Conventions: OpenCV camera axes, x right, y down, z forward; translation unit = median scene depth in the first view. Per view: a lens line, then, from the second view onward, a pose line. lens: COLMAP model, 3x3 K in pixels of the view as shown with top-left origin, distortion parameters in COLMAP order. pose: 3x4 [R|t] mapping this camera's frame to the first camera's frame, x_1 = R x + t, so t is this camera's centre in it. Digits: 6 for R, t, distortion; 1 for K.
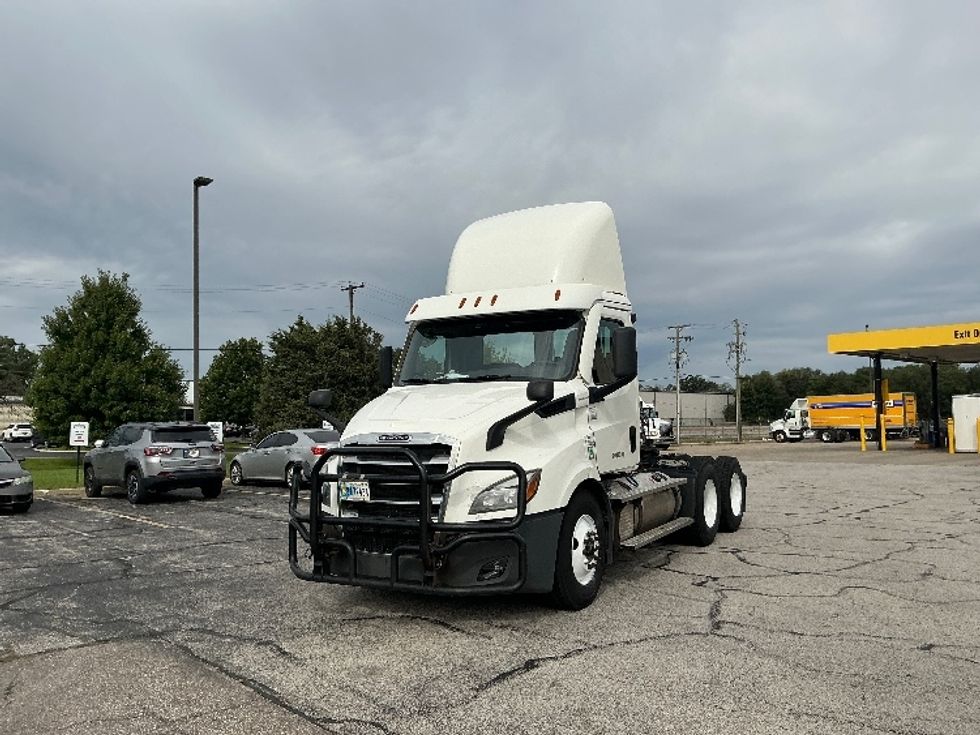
lens RADIAL K [[816.9, 0, 487.0], [0, 816.9, 367.1], [0, 0, 1]] dist [0.082434, -0.188399]
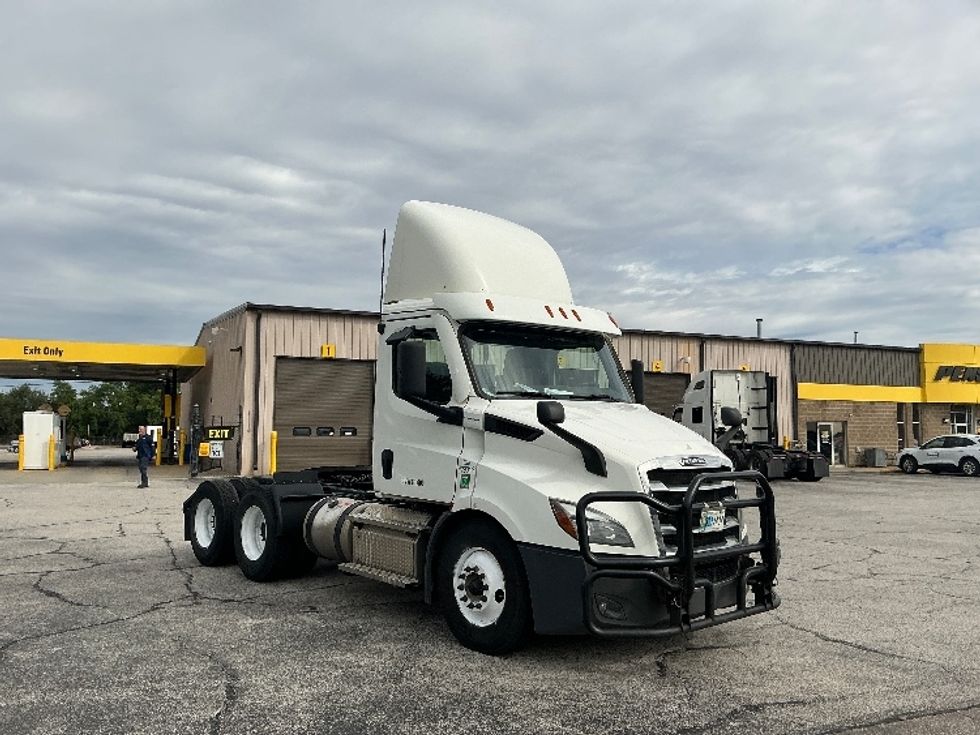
lens RADIAL K [[816.9, 0, 487.0], [0, 816.9, 367.1], [0, 0, 1]] dist [0.082434, -0.188399]
pose [[0.285937, 0.091233, 0.953895, -0.784784], [-0.073363, 0.994620, -0.073137, 0.046818], [-0.955436, -0.049068, 0.291092, 0.688753]]
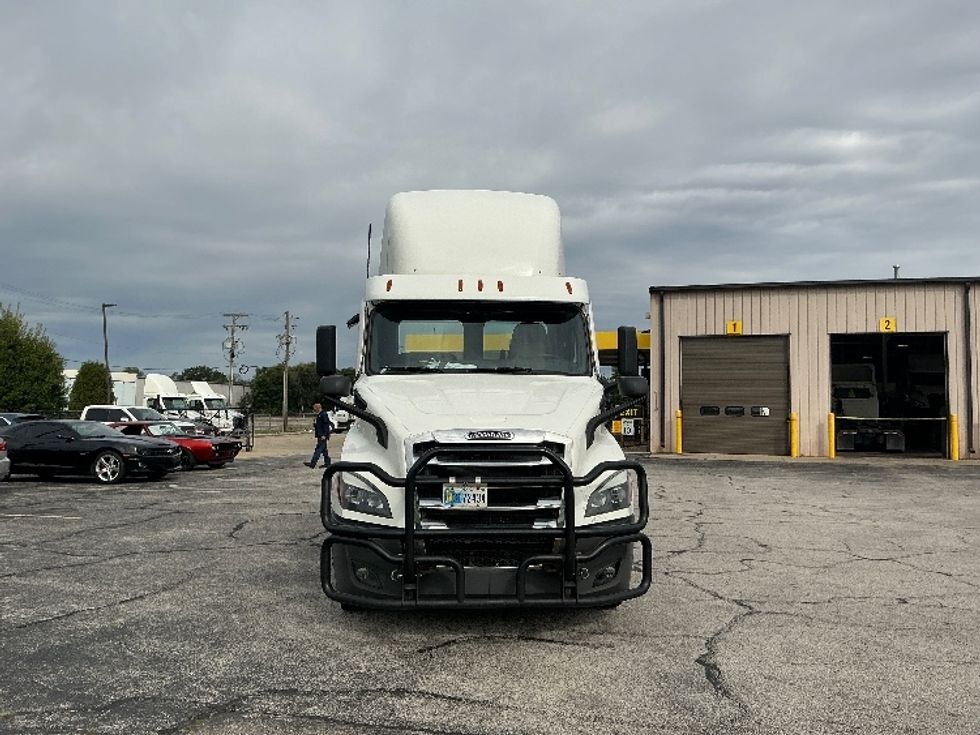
lens RADIAL K [[816.9, 0, 487.0], [0, 816.9, 367.1], [0, 0, 1]] dist [0.082434, -0.188399]
pose [[0.826681, 0.046587, 0.560738, -0.439751], [-0.052670, 0.998598, -0.005316, 0.013216], [-0.560200, -0.025140, 0.827976, 0.199231]]
